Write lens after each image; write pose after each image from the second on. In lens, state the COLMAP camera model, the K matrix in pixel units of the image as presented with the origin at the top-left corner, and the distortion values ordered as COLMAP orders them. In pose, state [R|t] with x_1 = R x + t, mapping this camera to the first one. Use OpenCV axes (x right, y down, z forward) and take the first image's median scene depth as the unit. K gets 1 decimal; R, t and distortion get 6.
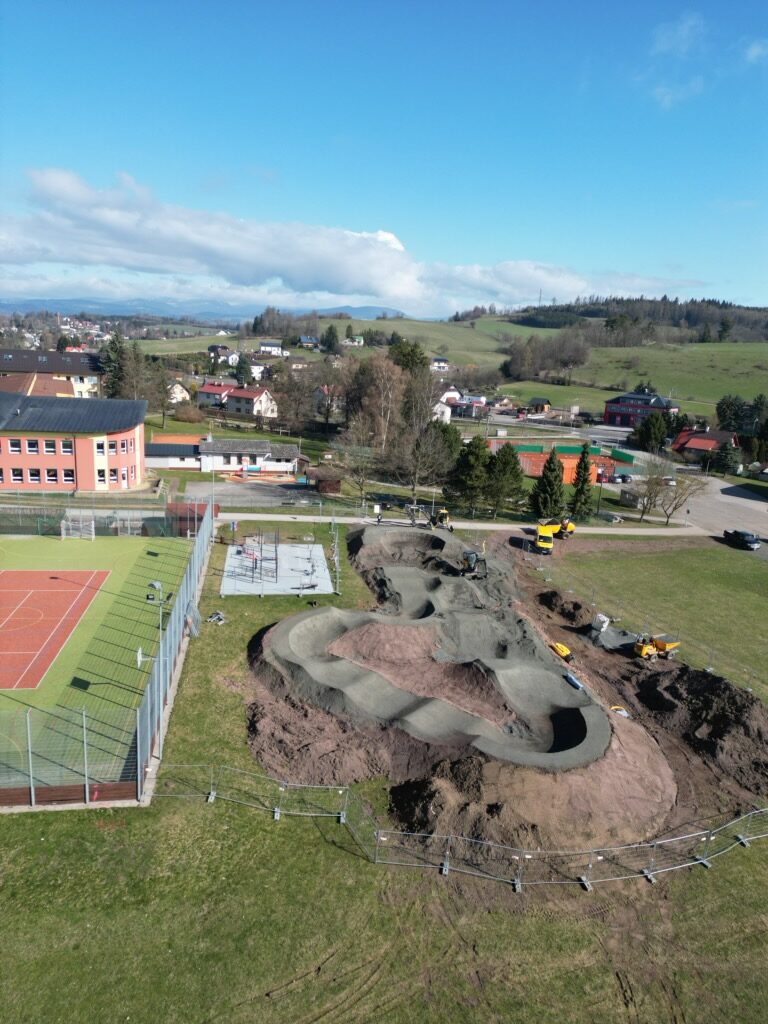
lens RADIAL K [[712.4, 0, 384.0], [0, 712.4, 512.0], [0, 0, 1]] dist [0.065960, -0.053592]
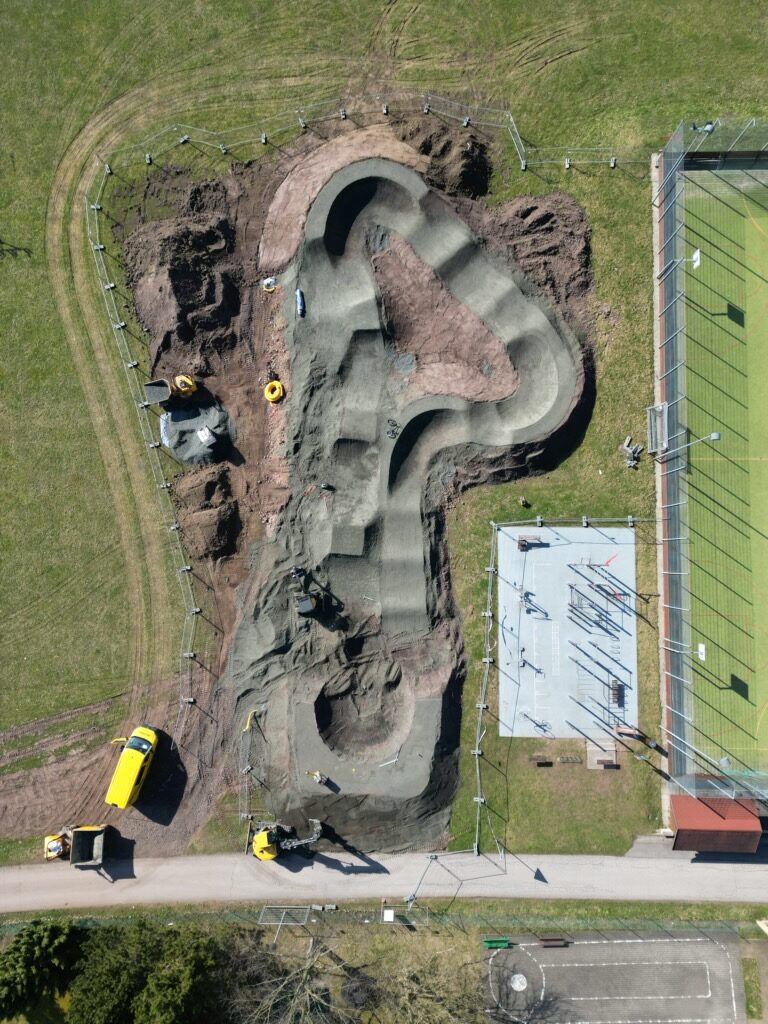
lens RADIAL K [[712.4, 0, 384.0], [0, 712.4, 512.0], [0, 0, 1]] dist [0.065960, -0.053592]
pose [[-0.985614, -0.168293, -0.015566, 0.056650], [0.015204, -0.180013, 0.983547, -0.513767], [-0.168326, 0.969161, 0.179982, 0.620879]]
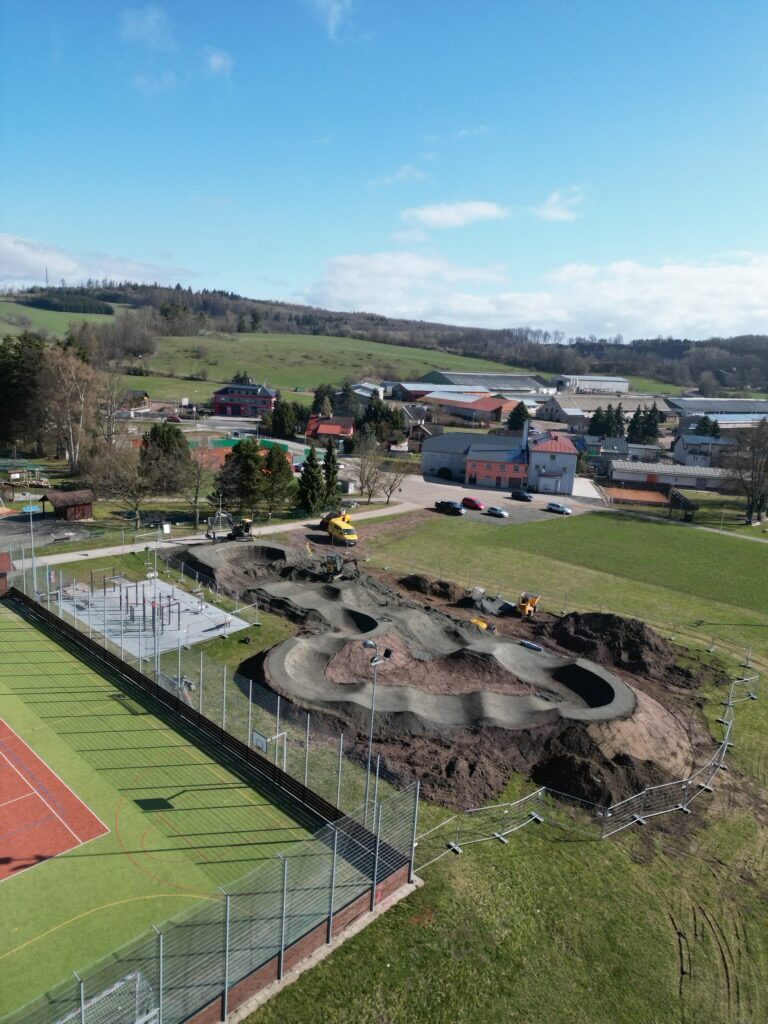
lens RADIAL K [[708.8, 0, 384.0], [0, 708.8, 512.0], [0, 0, 1]] dist [0.090456, -0.093616]
pose [[0.796893, -0.140937, 0.587450, -0.330410], [0.129419, 0.989658, 0.061871, -0.047316], [-0.590095, 0.026722, 0.806892, 0.111753]]
